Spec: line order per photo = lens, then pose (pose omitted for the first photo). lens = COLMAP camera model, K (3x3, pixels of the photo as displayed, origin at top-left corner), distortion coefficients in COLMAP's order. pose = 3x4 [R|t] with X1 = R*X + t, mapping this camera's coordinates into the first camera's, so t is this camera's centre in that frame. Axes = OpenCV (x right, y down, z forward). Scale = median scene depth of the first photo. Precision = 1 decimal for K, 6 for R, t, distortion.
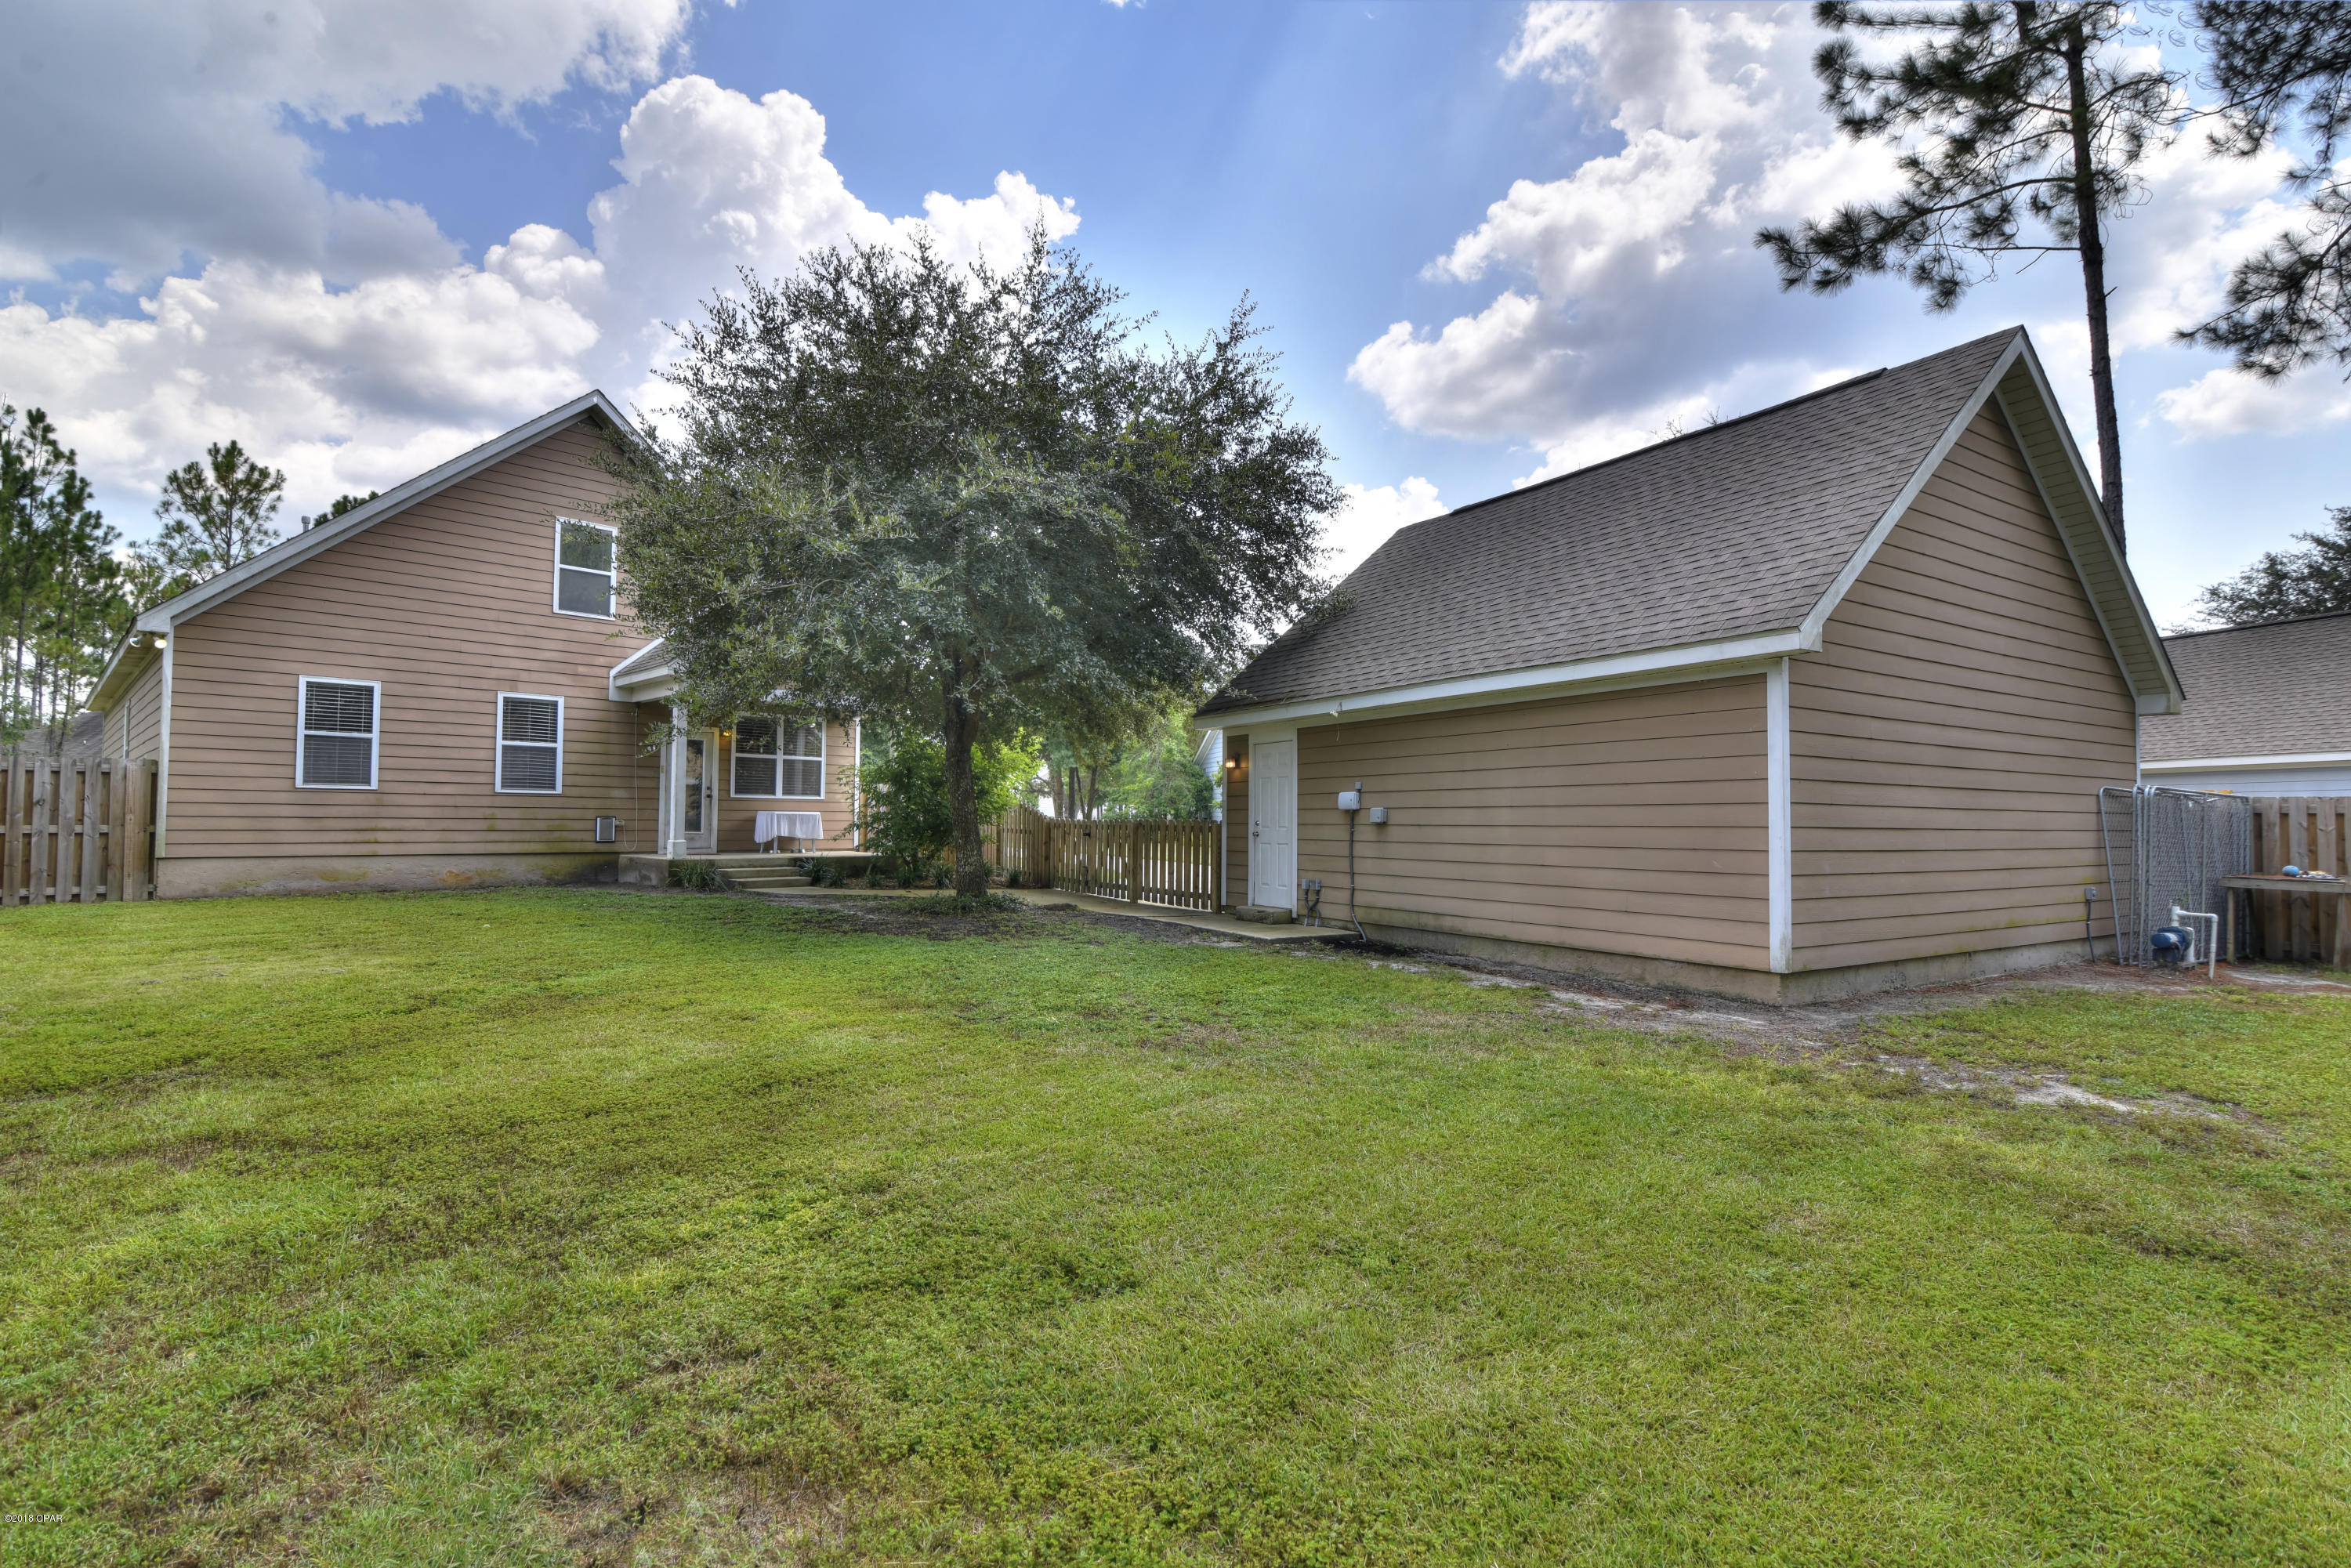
lens RADIAL K [[1077.8, 0, 1156.4], [0, 1077.8, 784.4], [0, 0, 1]] dist [-0.015120, 0.001346]
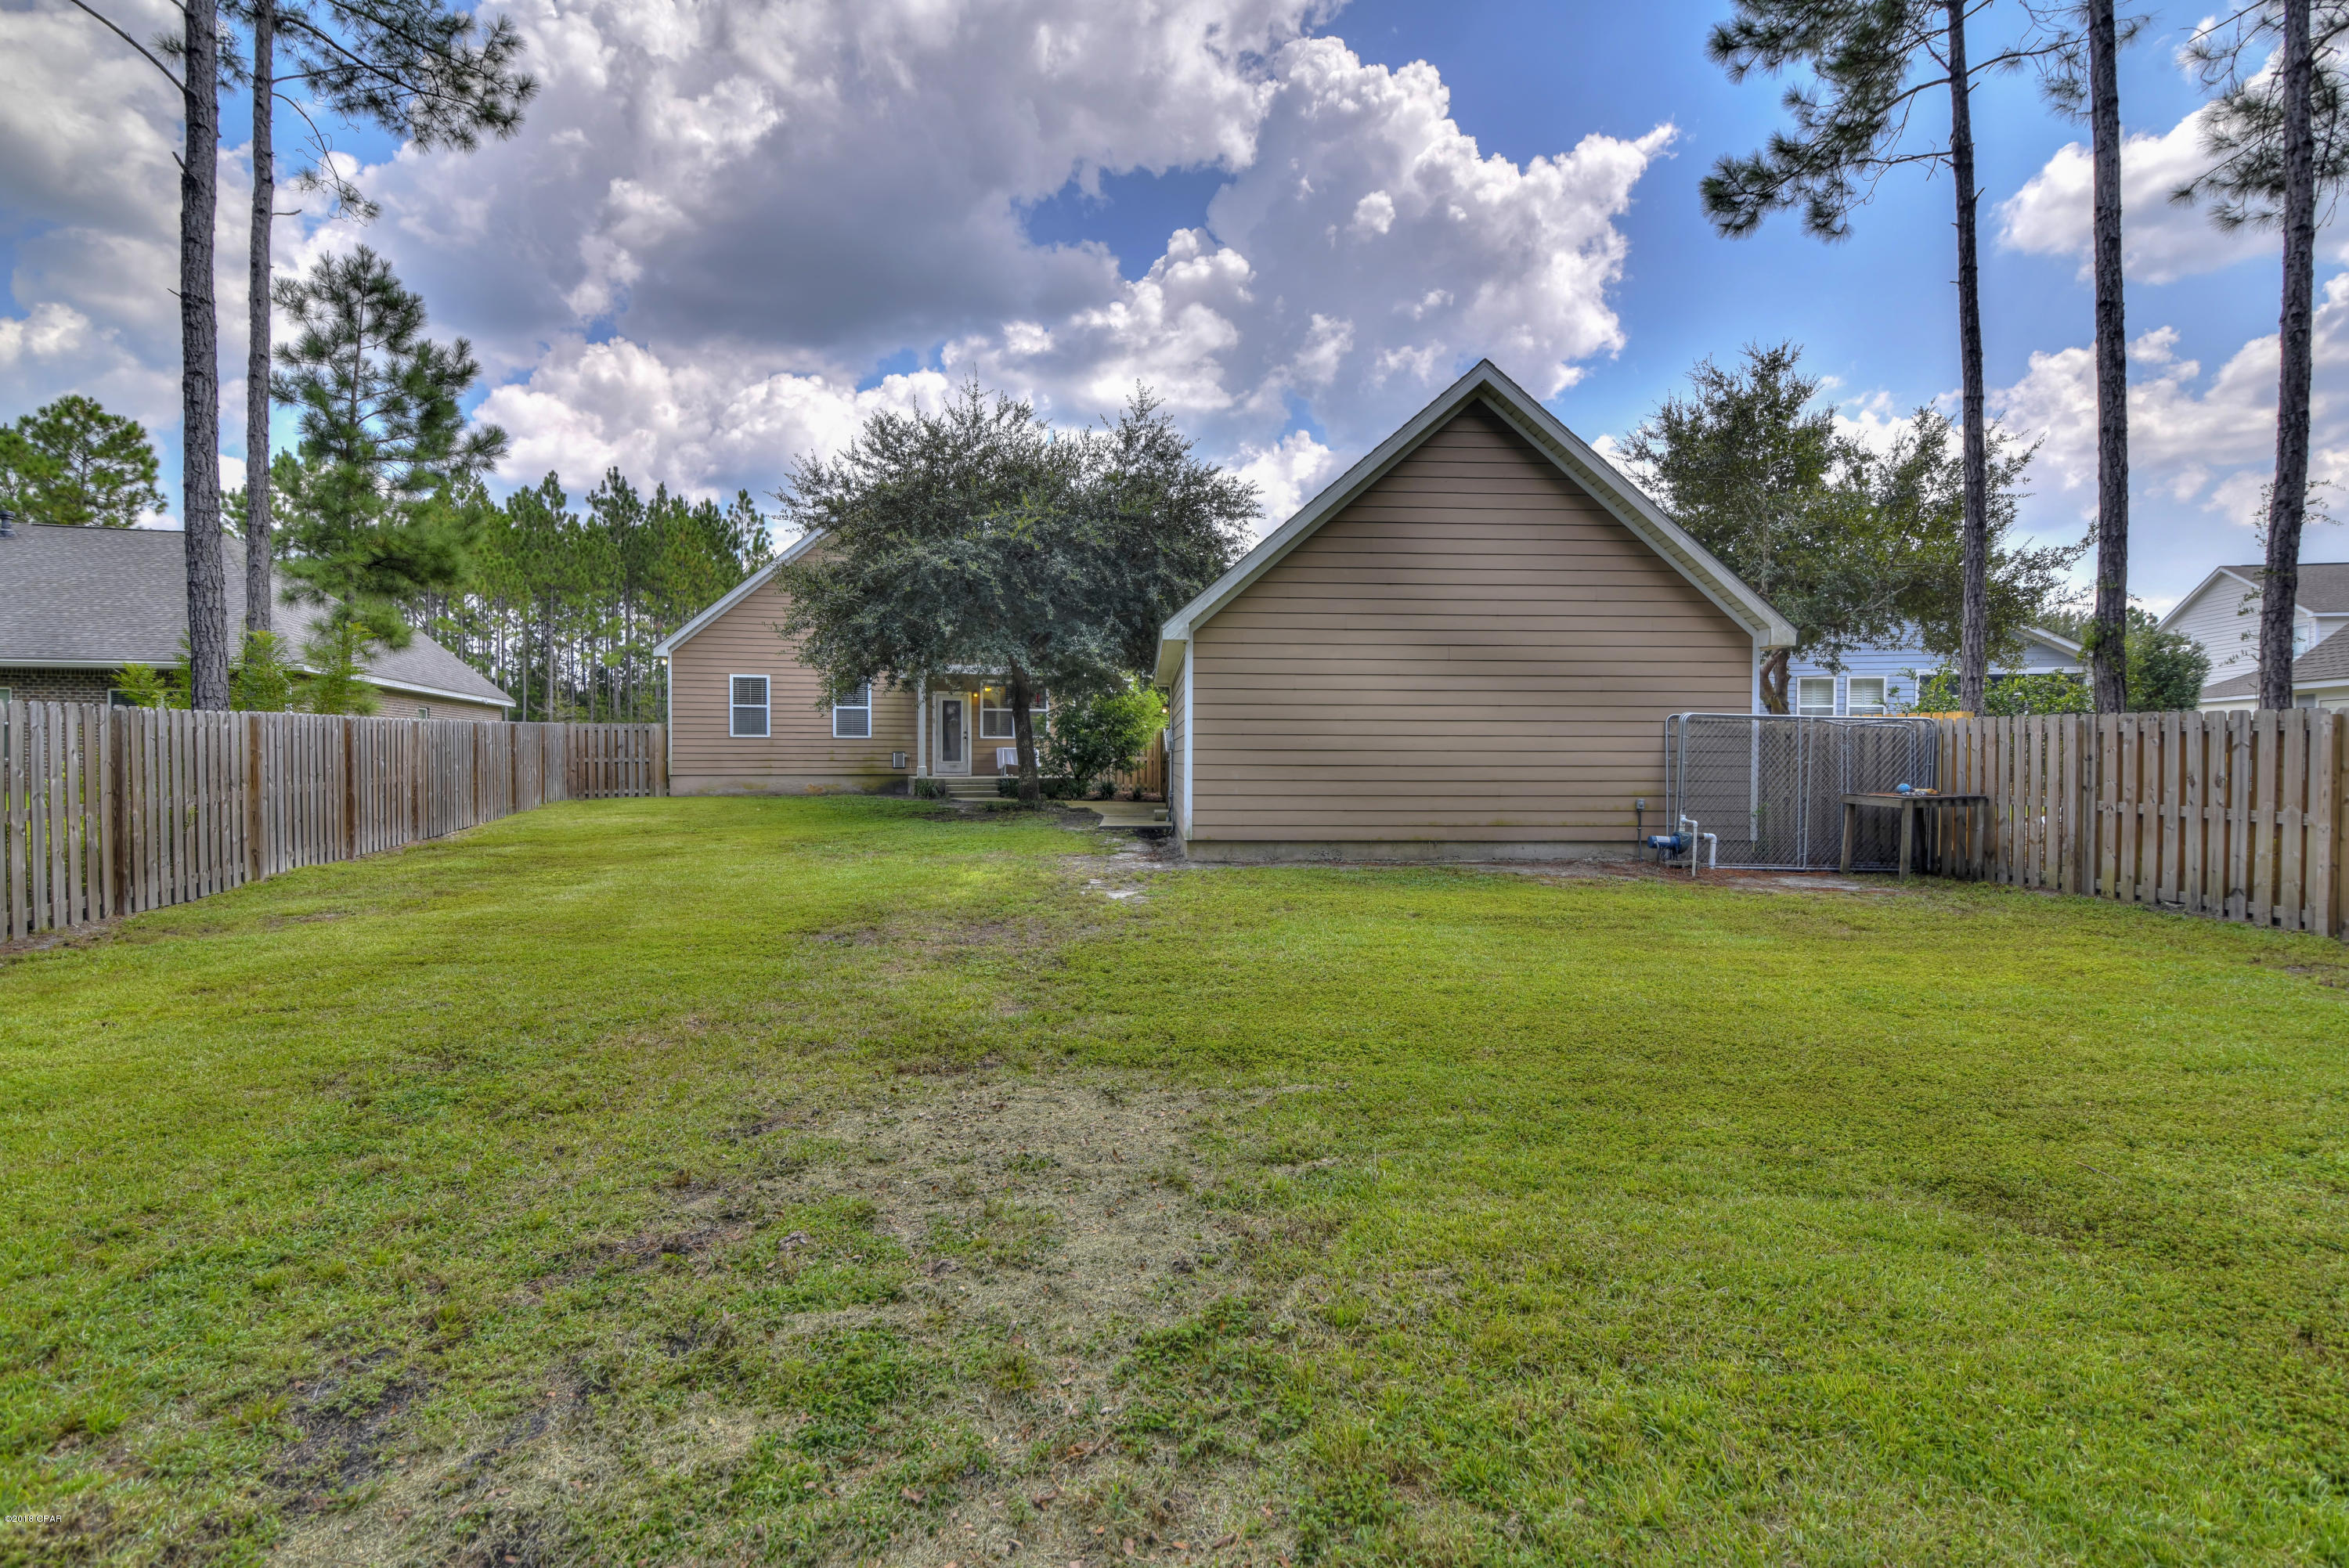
lens RADIAL K [[1076.8, 0, 1155.4], [0, 1076.8, 784.4], [0, 0, 1]] dist [-0.015120, 0.001346]
pose [[0.868975, 0.006778, -0.494810, 0.694246], [0.022112, 0.998376, 0.052508, 0.003849], [0.494362, -0.056569, 0.867413, -0.215087]]
